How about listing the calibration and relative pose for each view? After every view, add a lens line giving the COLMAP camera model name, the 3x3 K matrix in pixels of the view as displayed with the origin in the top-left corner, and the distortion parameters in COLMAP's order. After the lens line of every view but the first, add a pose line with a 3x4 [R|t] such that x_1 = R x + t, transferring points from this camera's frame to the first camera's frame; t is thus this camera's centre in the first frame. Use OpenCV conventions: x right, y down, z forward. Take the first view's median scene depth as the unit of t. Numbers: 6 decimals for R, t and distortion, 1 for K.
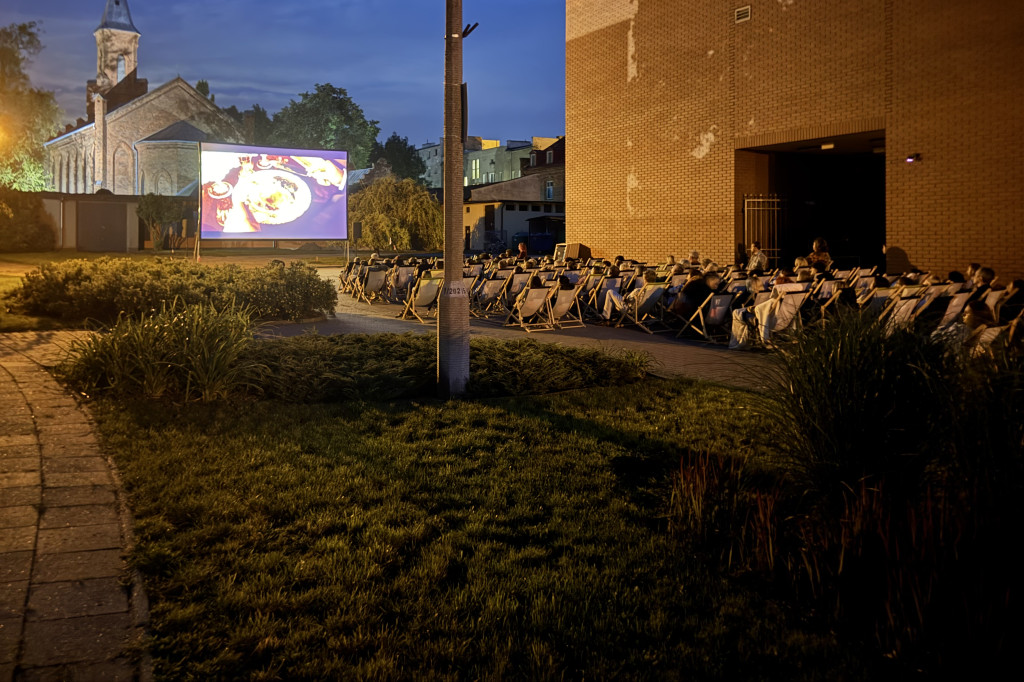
lens RADIAL K [[813.8, 0, 481.7], [0, 813.8, 242.7], [0, 0, 1]] dist [0.165477, -0.327101]
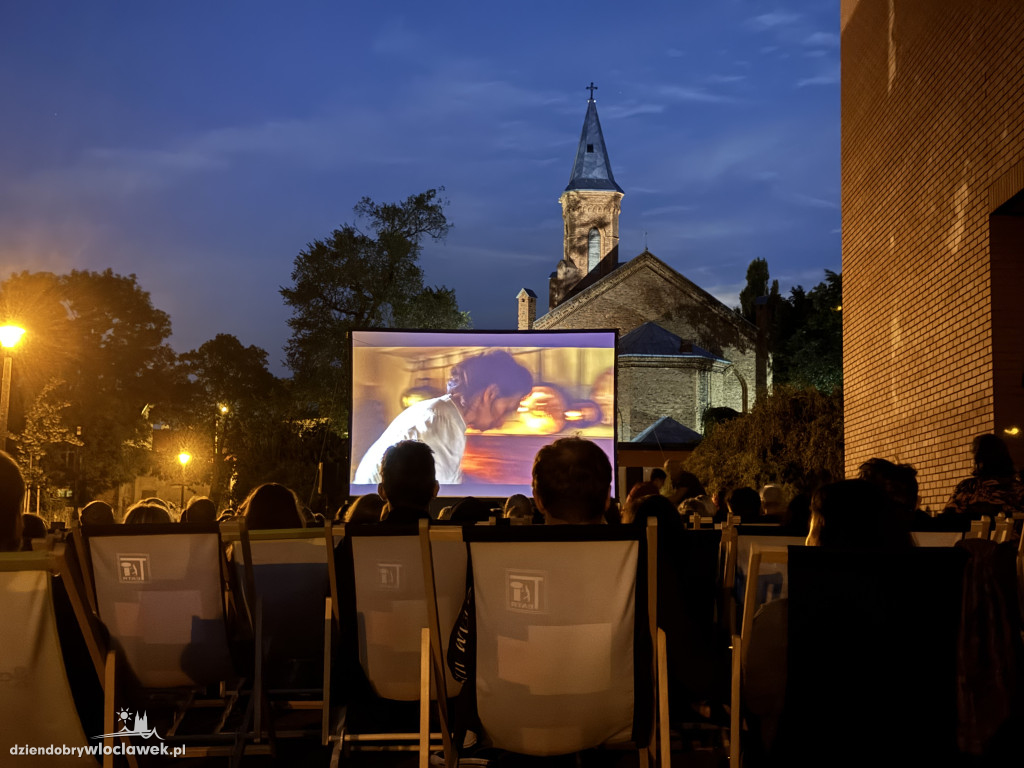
lens RADIAL K [[1420.8, 0, 506.5], [0, 1420.8, 385.1], [0, 0, 1]] dist [0.151370, -0.154757]
pose [[0.840548, -0.045319, -0.539838, 0.187028], [-0.012897, 0.994538, -0.103571, 0.012306], [0.541584, 0.094019, 0.835373, 0.142247]]
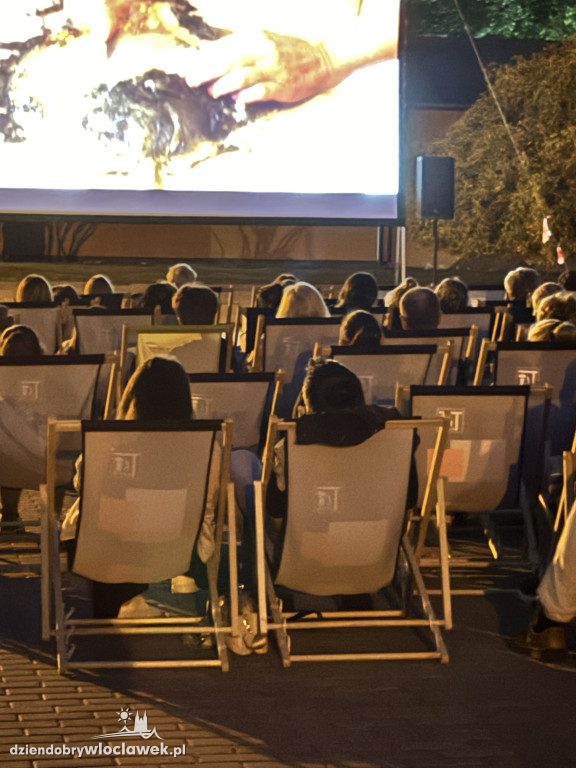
lens RADIAL K [[2698.5, 0, 288.0], [0, 2698.5, 384.0], [0, 0, 1]] dist [0.162823, -0.164592]
pose [[0.932028, 0.033061, -0.360875, 0.082242], [-0.016692, 0.998689, 0.048383, 0.004545], [0.362002, -0.039071, 0.931358, 0.122788]]
